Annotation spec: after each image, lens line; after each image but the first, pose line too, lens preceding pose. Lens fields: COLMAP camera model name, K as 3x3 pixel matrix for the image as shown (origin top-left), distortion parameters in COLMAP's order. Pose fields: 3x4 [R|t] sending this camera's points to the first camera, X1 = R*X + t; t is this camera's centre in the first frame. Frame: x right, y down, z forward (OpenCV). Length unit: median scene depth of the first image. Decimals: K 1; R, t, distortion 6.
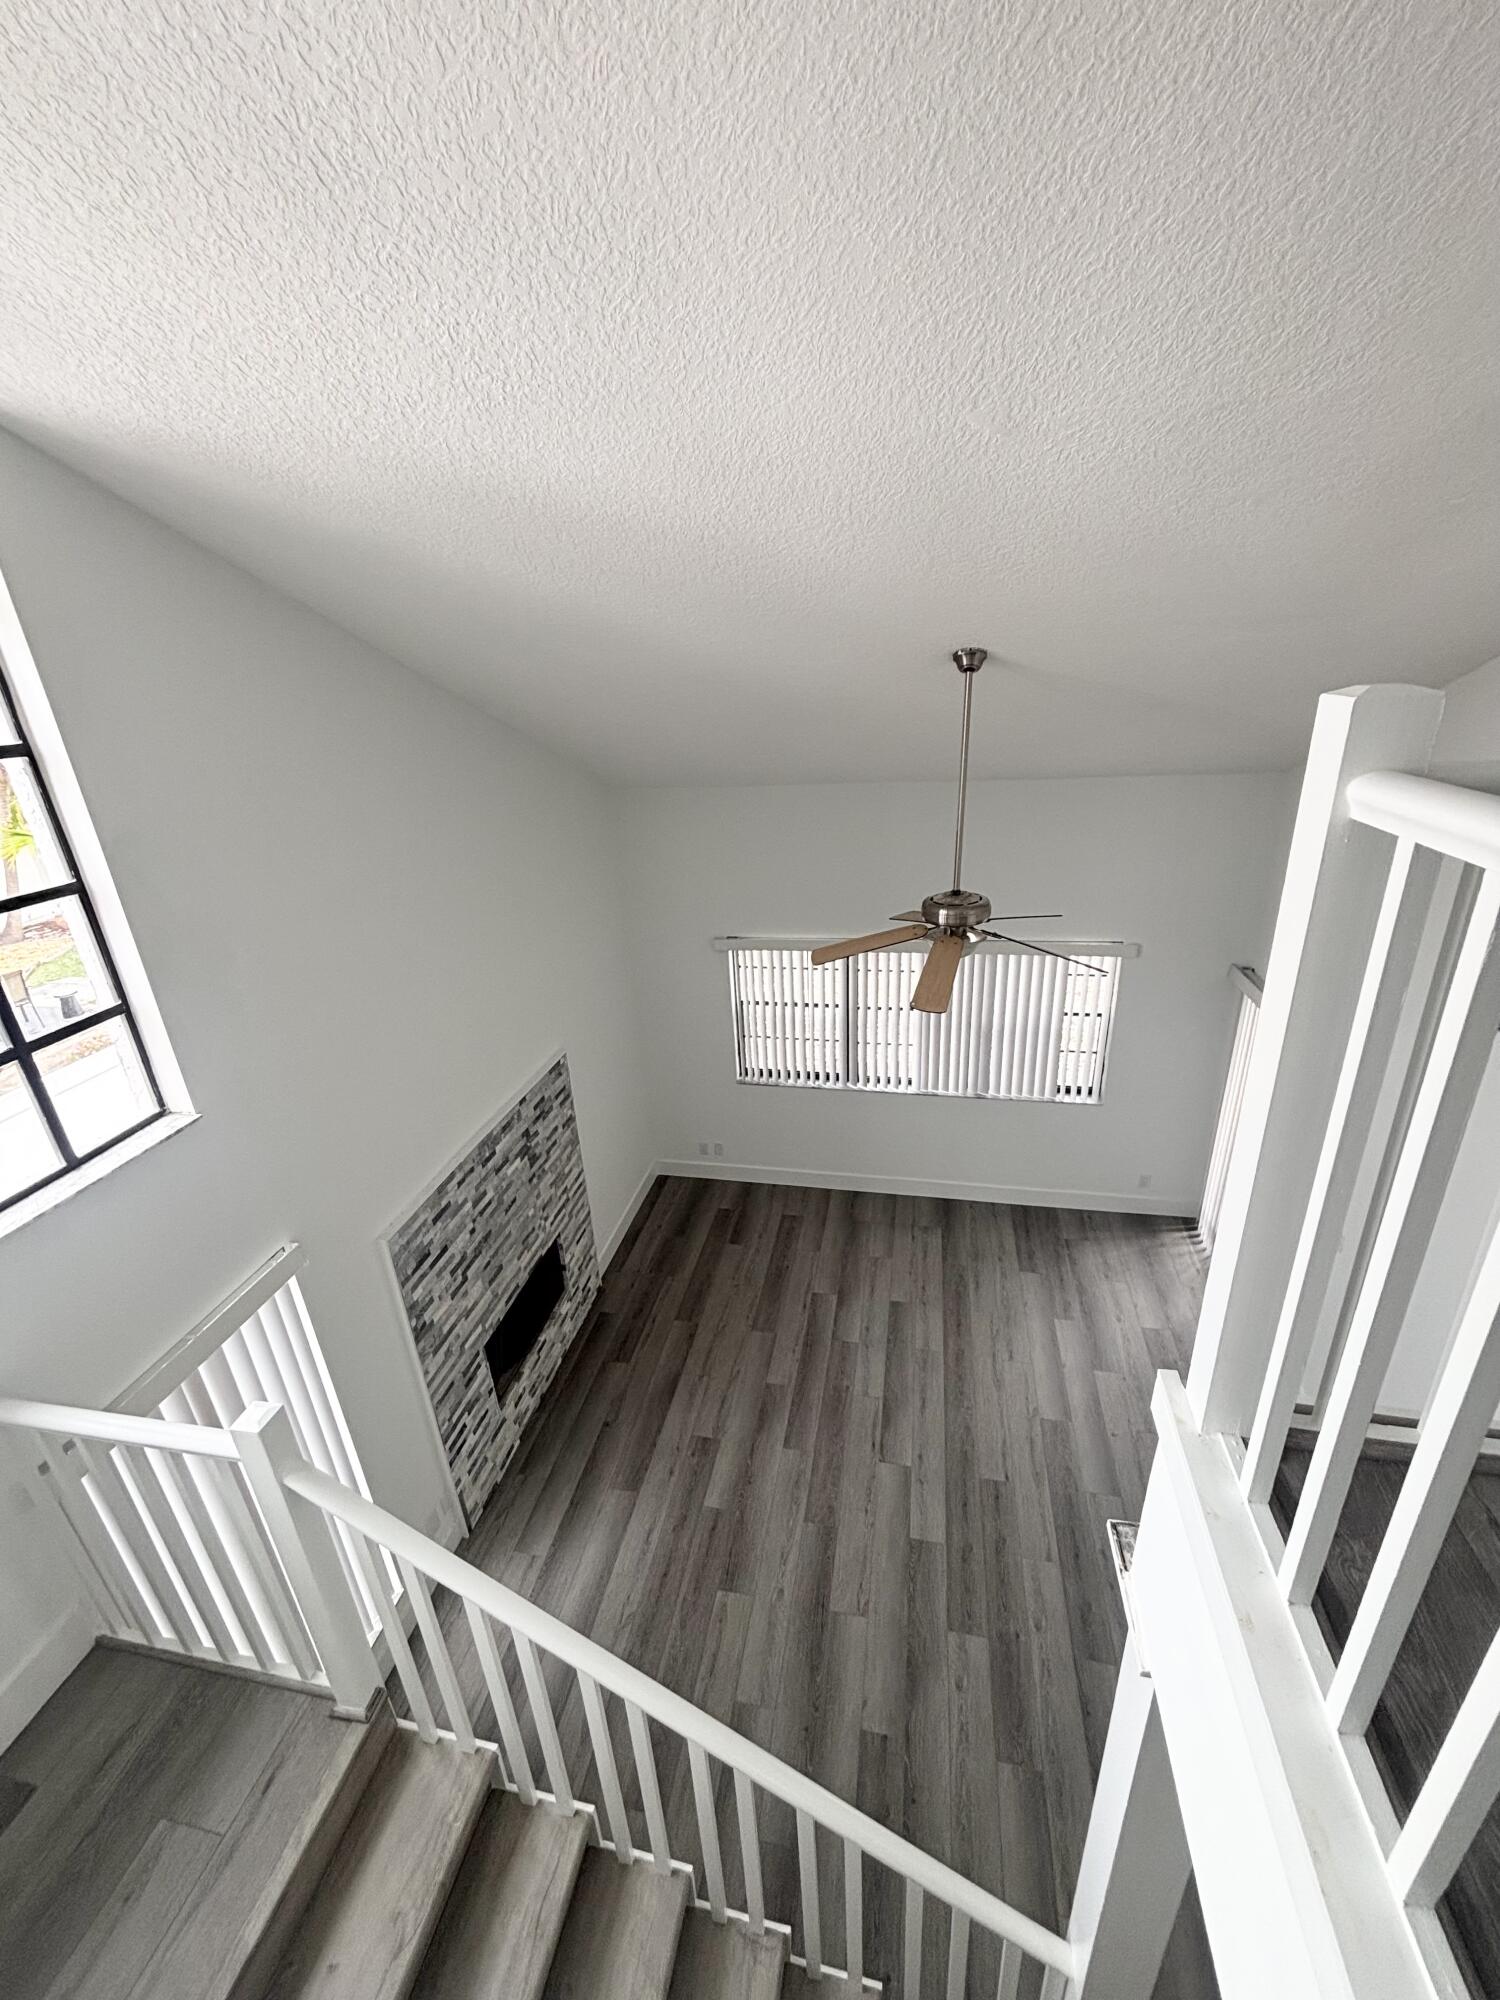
lens RADIAL K [[806.7, 0, 753.0], [0, 806.7, 997.1], [0, 0, 1]] dist [-0.002666, -0.000121]
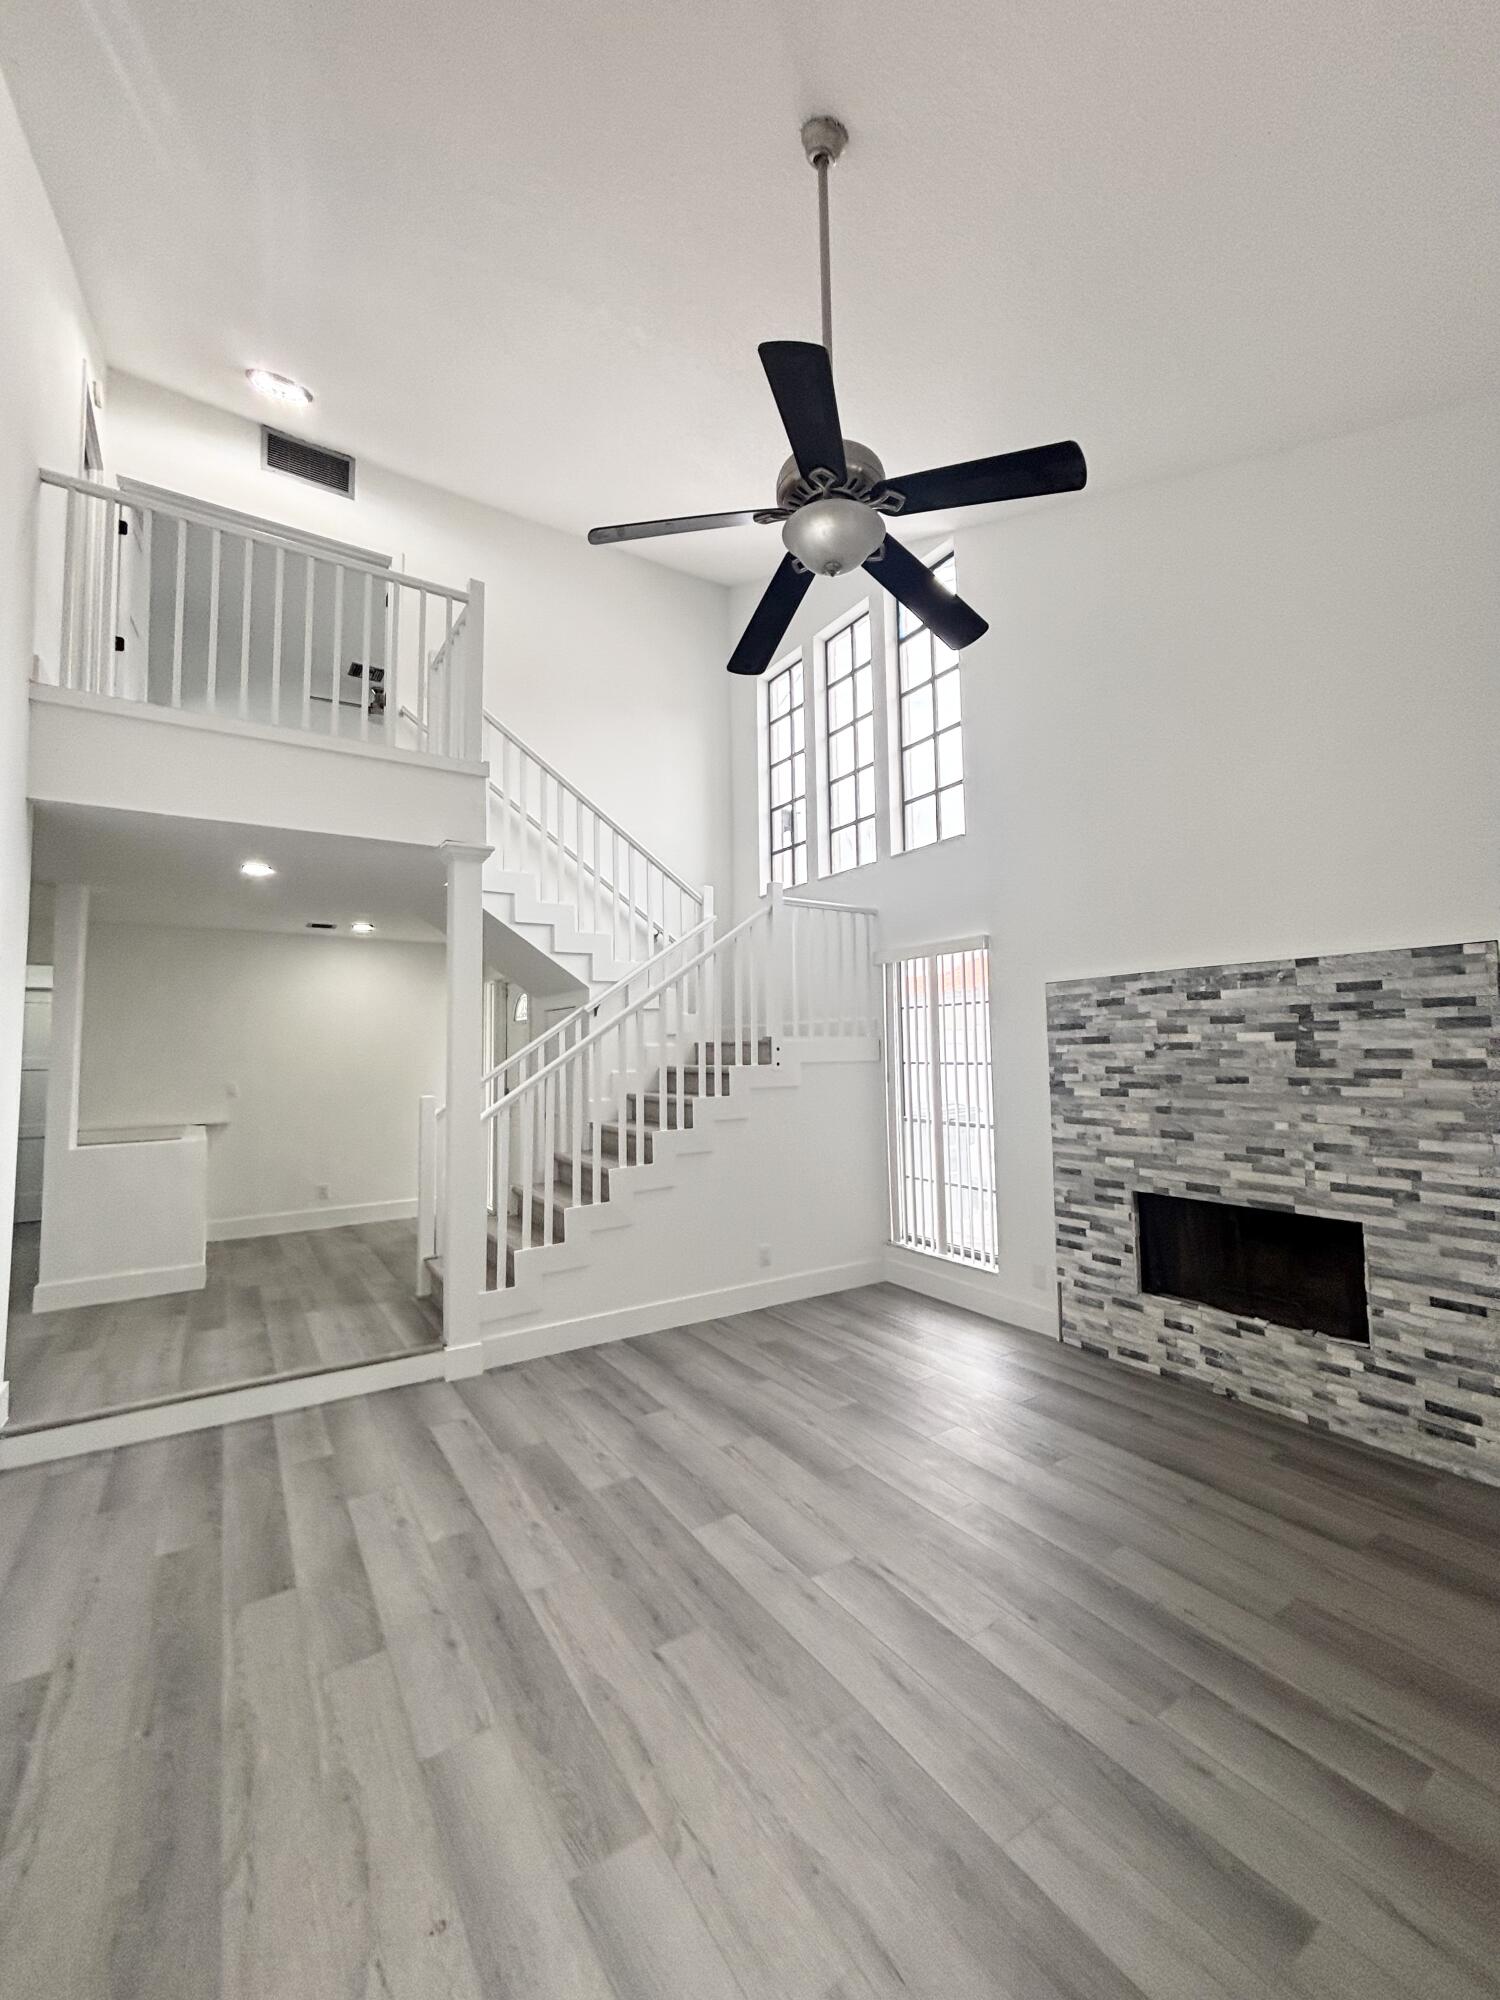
lens RADIAL K [[806.7, 0, 750.6], [0, 806.7, 998.2], [0, 0, 1]] dist [-0.002666, -0.000121]
pose [[-0.706733, 0.013197, -0.707358, 0.616006], [-0.221008, 0.945671, 0.238456, 0.105055], [0.672075, 0.324856, -0.665420, 1.246013]]
